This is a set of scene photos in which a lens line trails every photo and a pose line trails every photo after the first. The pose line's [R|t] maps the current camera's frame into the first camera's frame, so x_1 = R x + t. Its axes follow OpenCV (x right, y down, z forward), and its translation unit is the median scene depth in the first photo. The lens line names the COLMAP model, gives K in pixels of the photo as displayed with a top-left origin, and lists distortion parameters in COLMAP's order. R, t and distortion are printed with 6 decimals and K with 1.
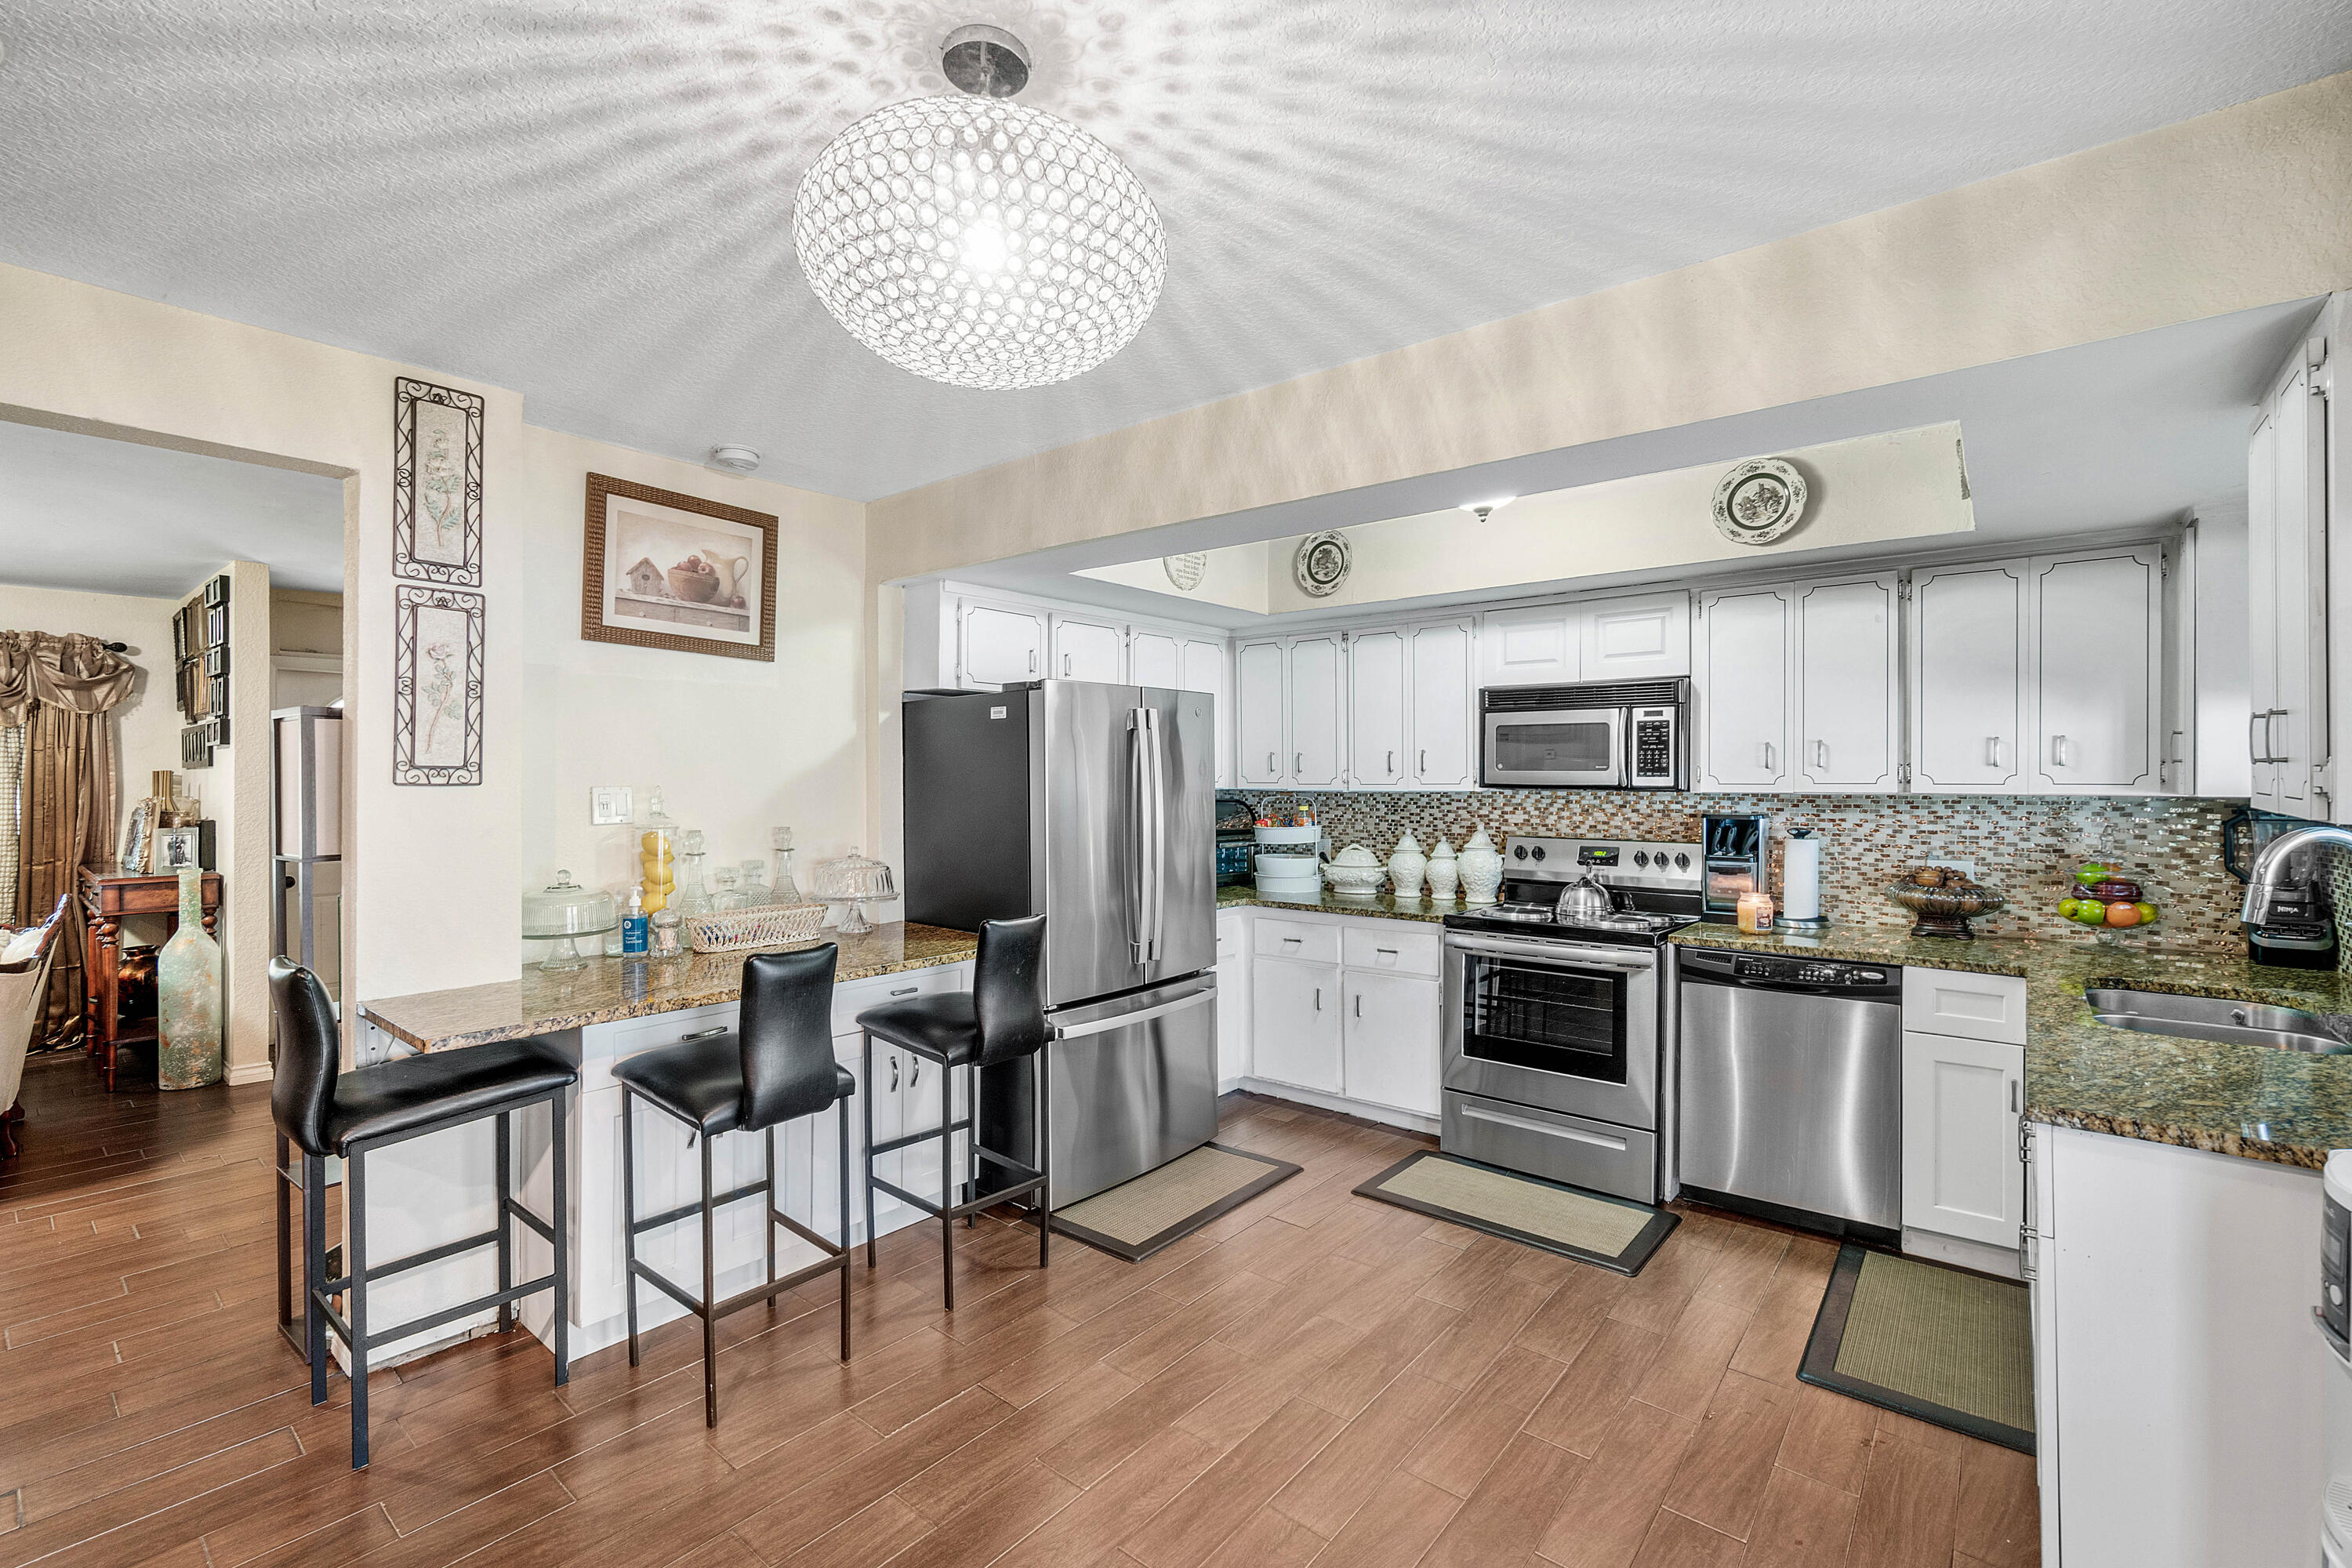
lens RADIAL K [[1033.0, 0, 1200.5], [0, 1033.0, 781.2], [0, 0, 1]] dist [-0.000843, 0.000193]
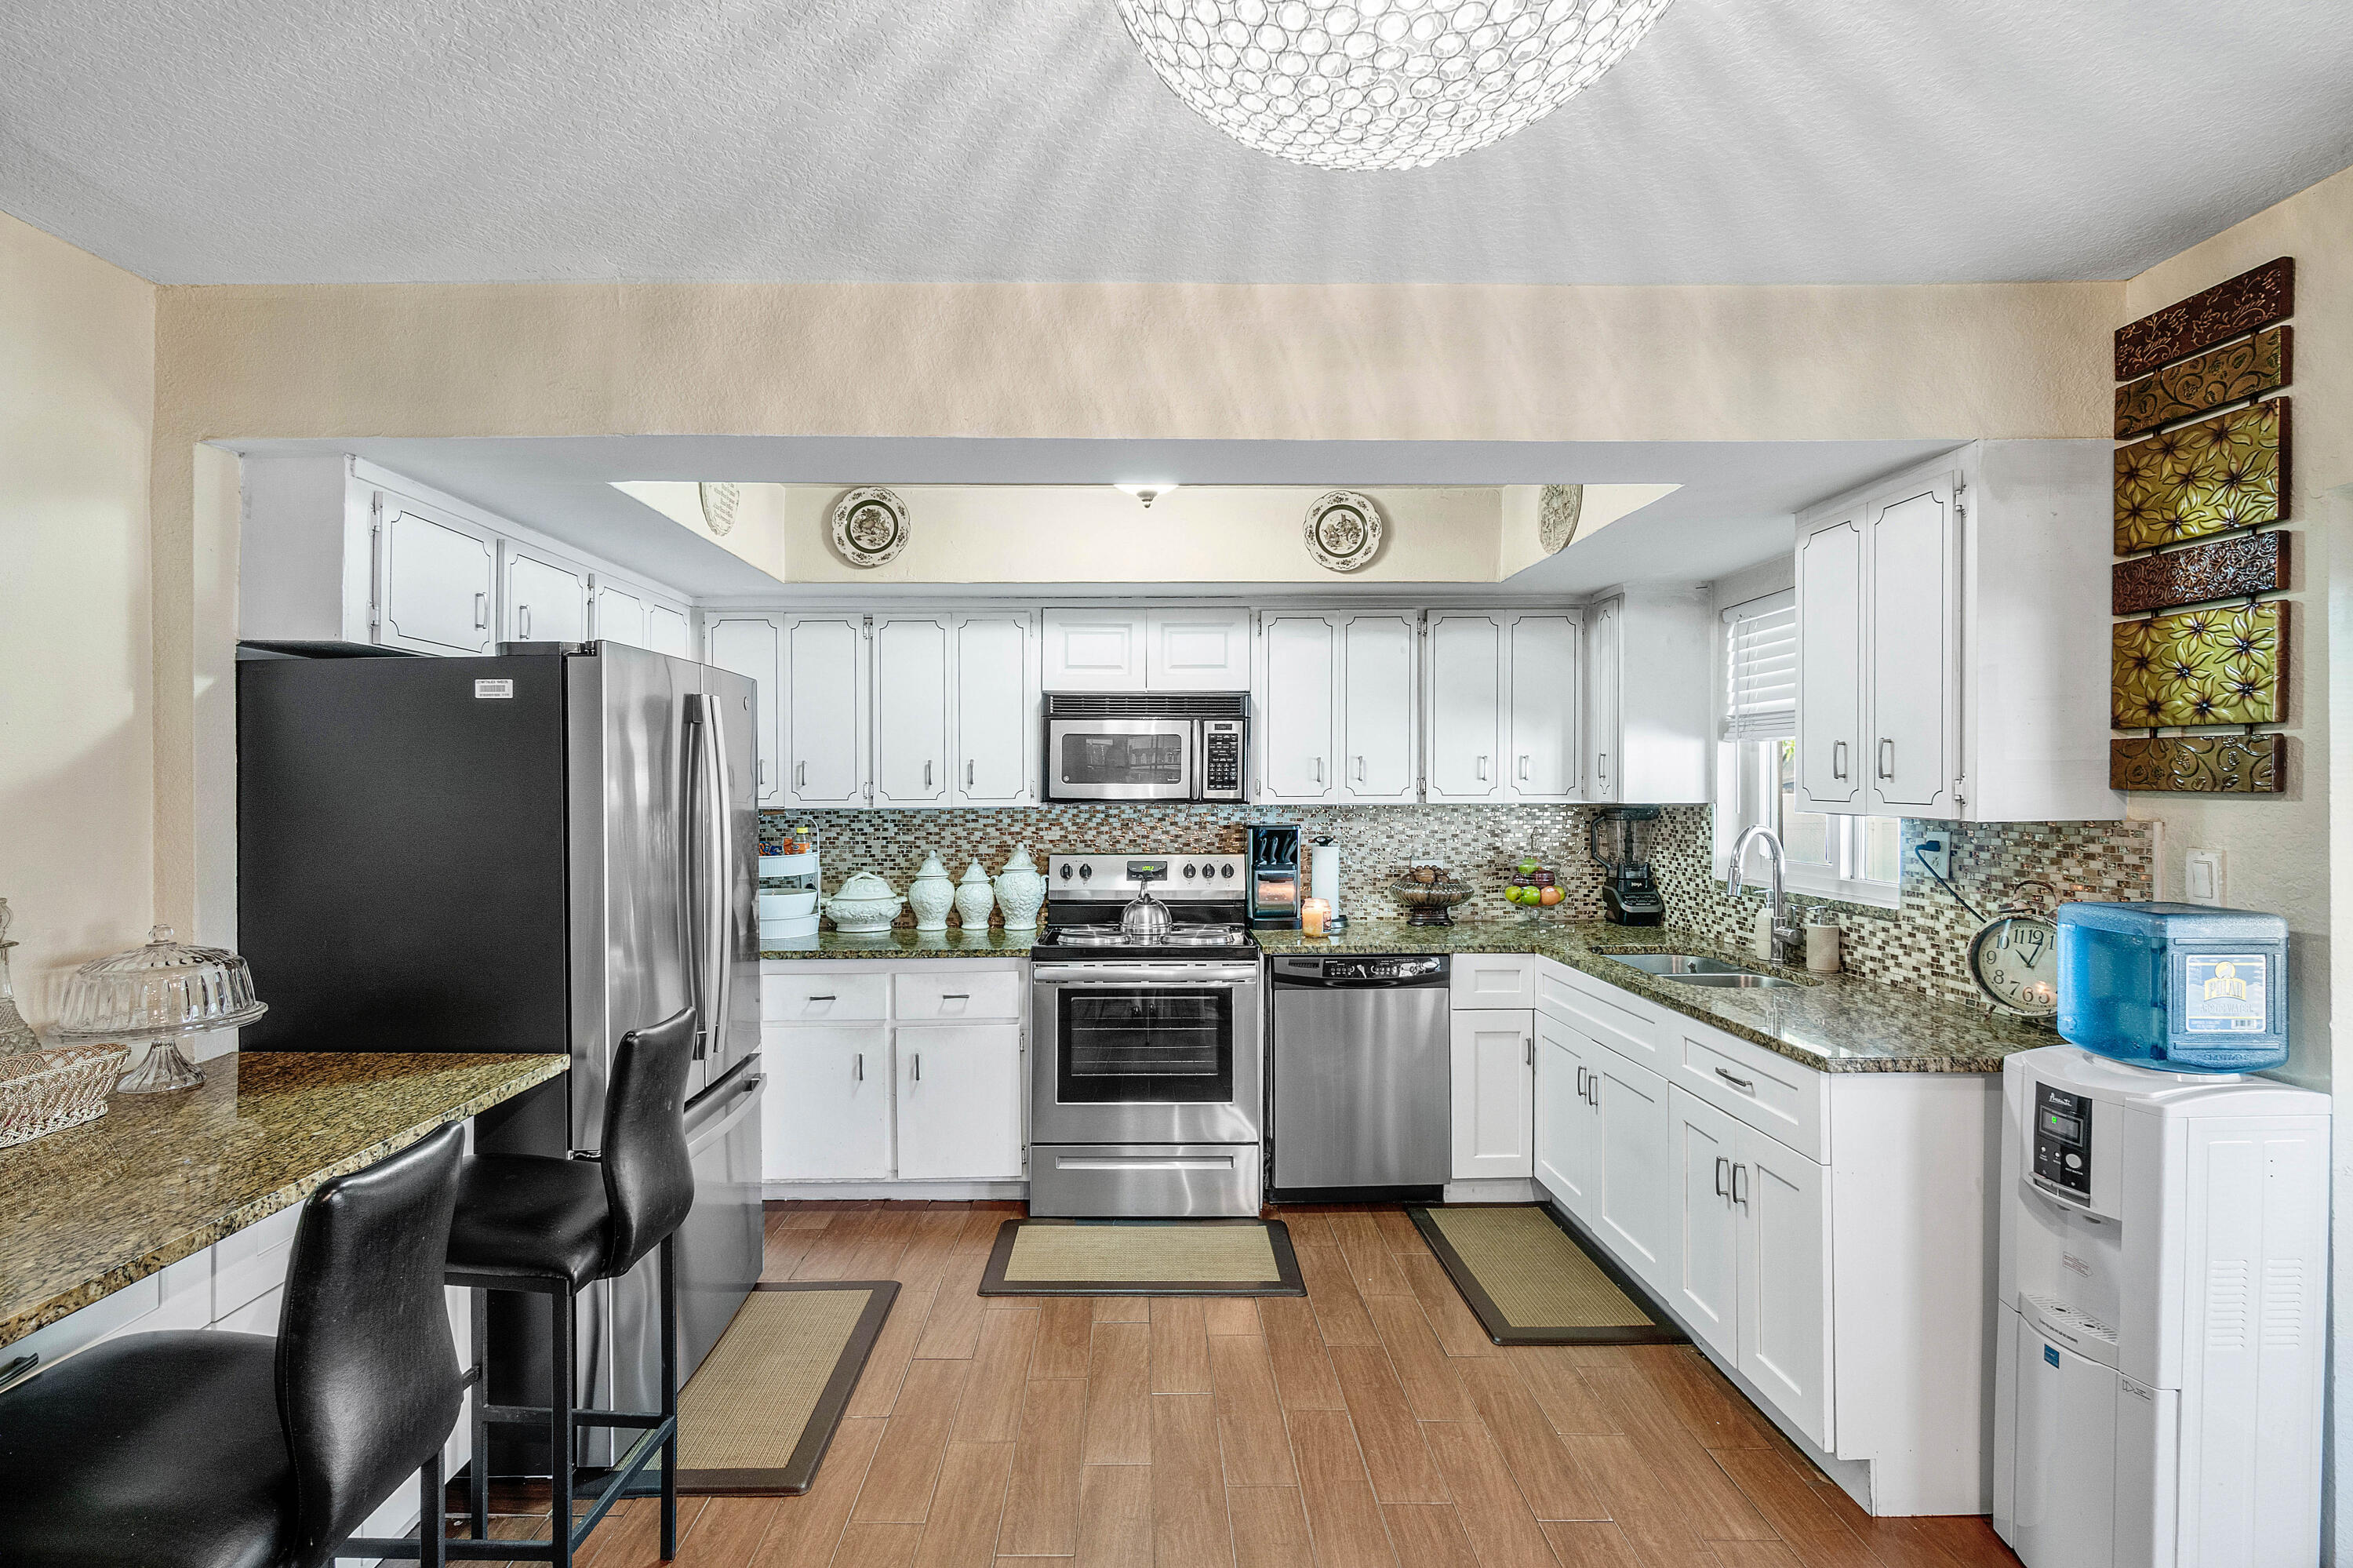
lens RADIAL K [[1066.3, 0, 1147.1], [0, 1066.3, 790.4], [0, 0, 1]] dist [-0.001193, -0.000057]
pose [[0.773704, -0.003639, 0.633537, -0.275445], [0.005845, 0.999982, -0.001395, -0.002436], [-0.633520, 0.004782, 0.773712, 0.244051]]
